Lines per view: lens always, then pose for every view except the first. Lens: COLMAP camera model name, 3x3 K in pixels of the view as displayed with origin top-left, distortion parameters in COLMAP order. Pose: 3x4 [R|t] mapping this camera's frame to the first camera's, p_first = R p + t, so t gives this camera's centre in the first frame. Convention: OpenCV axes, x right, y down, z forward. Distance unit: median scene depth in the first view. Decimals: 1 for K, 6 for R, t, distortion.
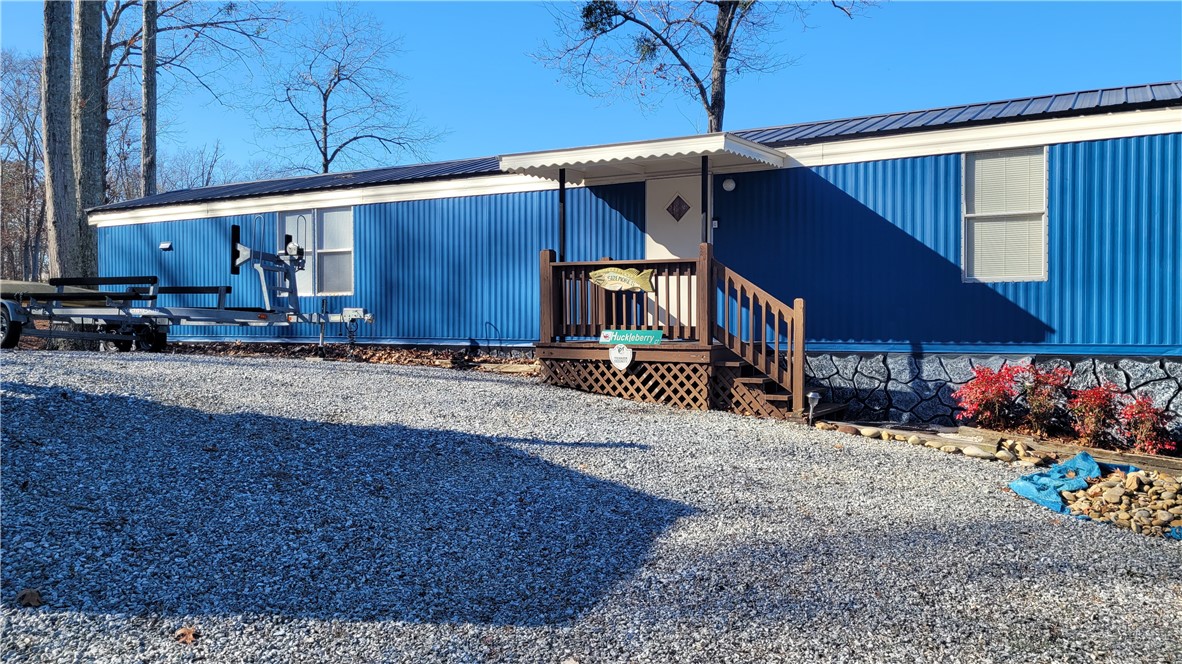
lens RADIAL K [[915.6, 0, 591.0], [0, 915.6, 332.0], [0, 0, 1]] dist [-0.000895, 0.000022]
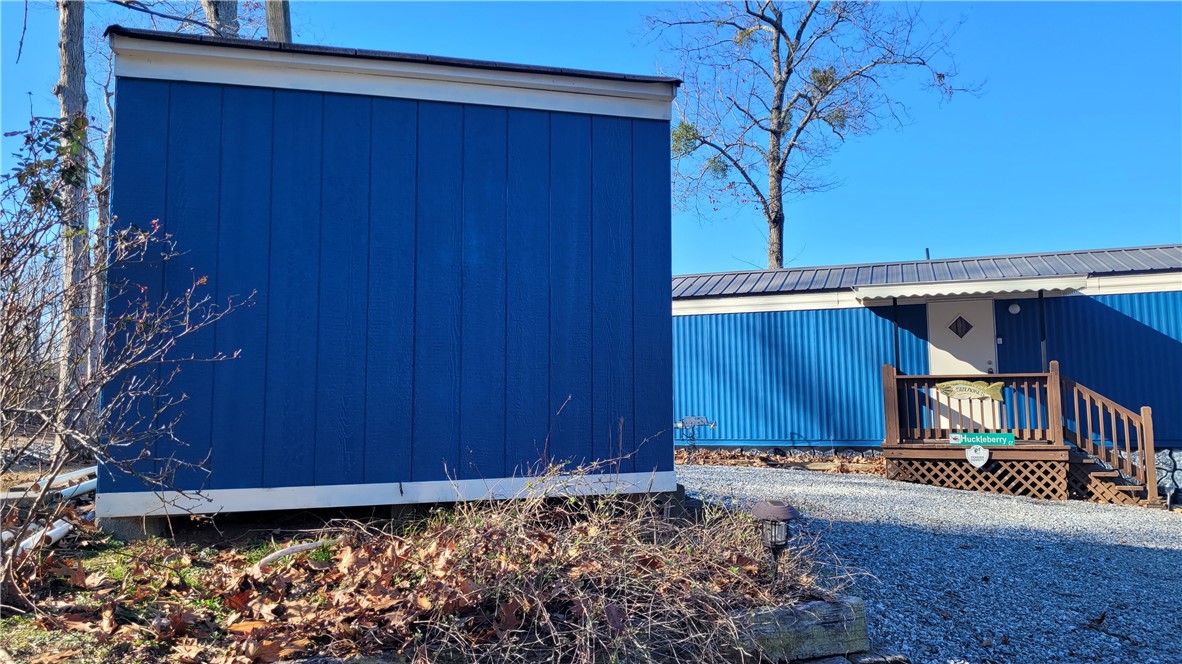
lens RADIAL K [[892.5, 0, 591.0], [0, 892.5, 332.0], [0, 0, 1]] dist [0.001734, 0.002678]
pose [[0.987953, -0.000724, 0.154754, -0.644383], [0.014896, 0.995790, -0.090443, -0.035882], [-0.154037, 0.091658, 0.983804, -0.074570]]
